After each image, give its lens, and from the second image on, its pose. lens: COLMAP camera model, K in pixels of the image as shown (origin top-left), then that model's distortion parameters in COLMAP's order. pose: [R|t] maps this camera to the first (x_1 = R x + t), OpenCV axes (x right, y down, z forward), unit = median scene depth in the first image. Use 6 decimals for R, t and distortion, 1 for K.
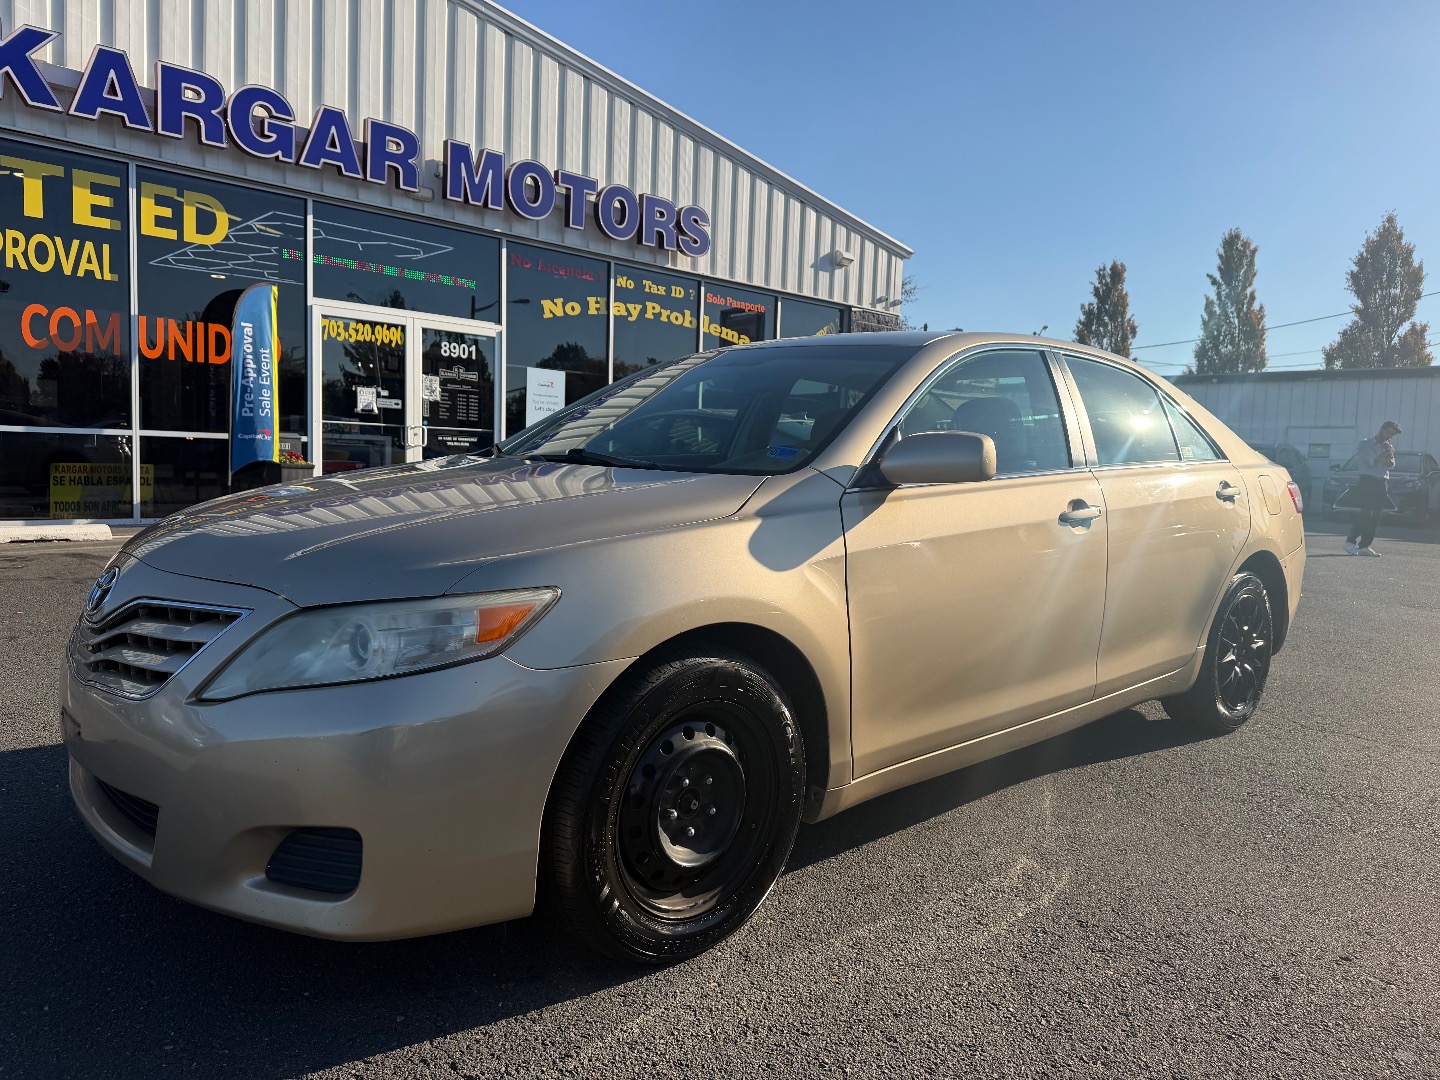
lens RADIAL K [[1001.4, 0, 720.0], [0, 1001.4, 540.0], [0, 0, 1]] dist [0.005894, 0.001995]
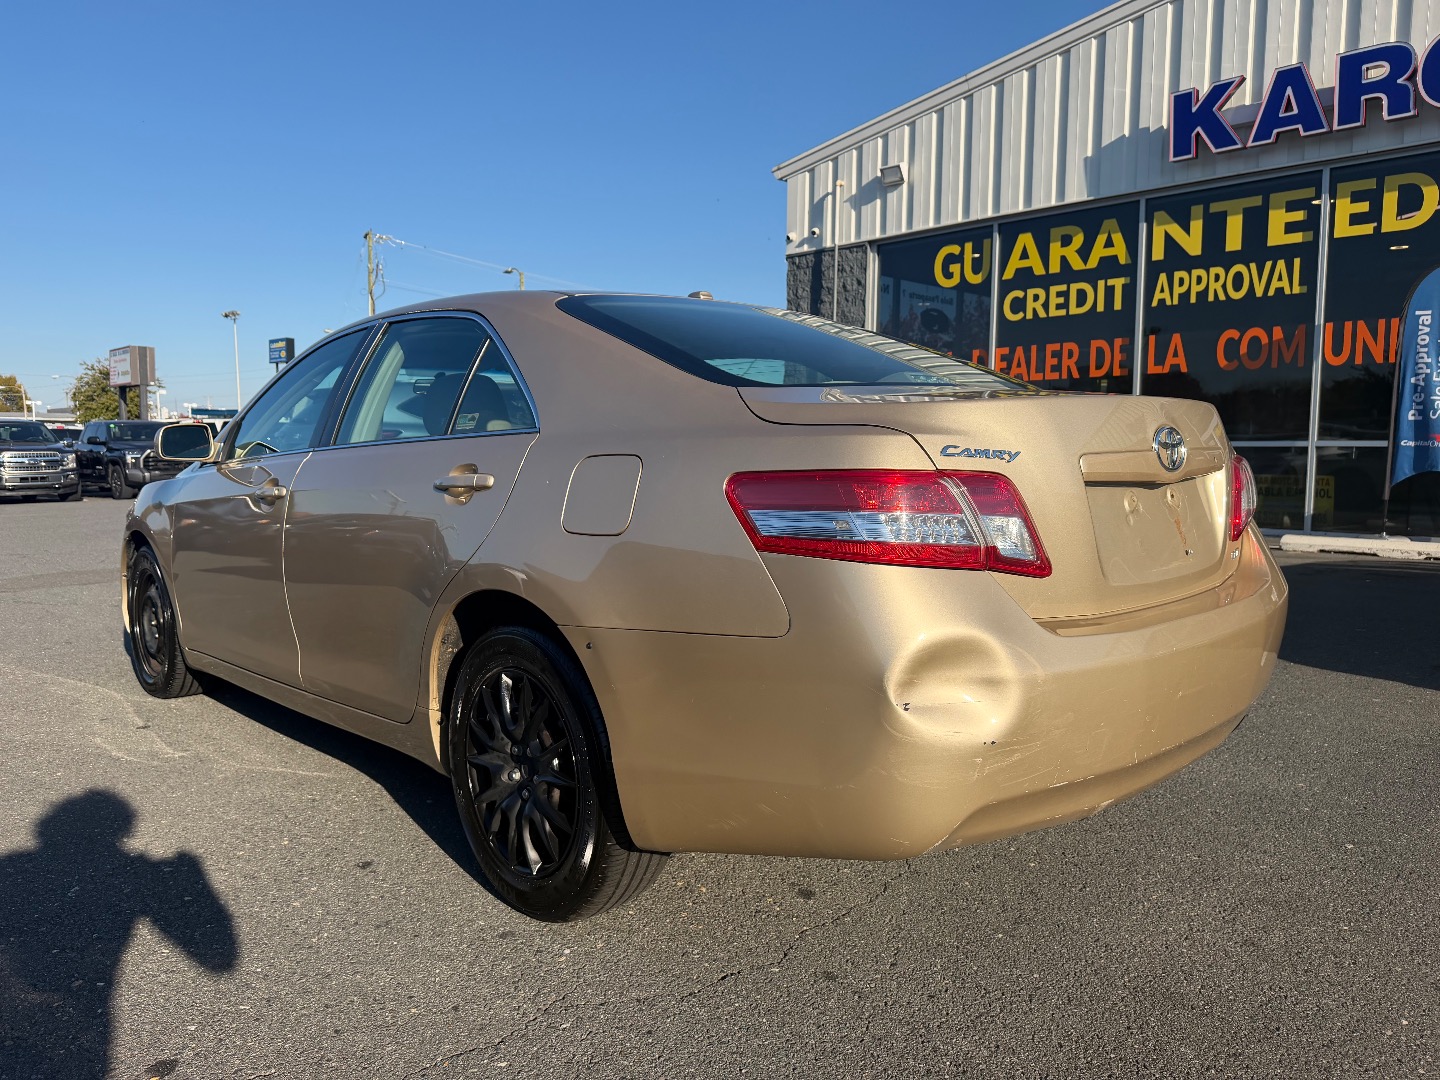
lens RADIAL K [[1005.0, 0, 700.9], [0, 1005.0, 546.9], [0, 0, 1]] dist [-0.003953, -0.005968]
pose [[0.043758, 0.065852, -0.996869, 0.389695], [-0.080479, 0.994815, 0.062184, -0.019904], [0.995795, 0.077506, 0.048831, 0.378724]]
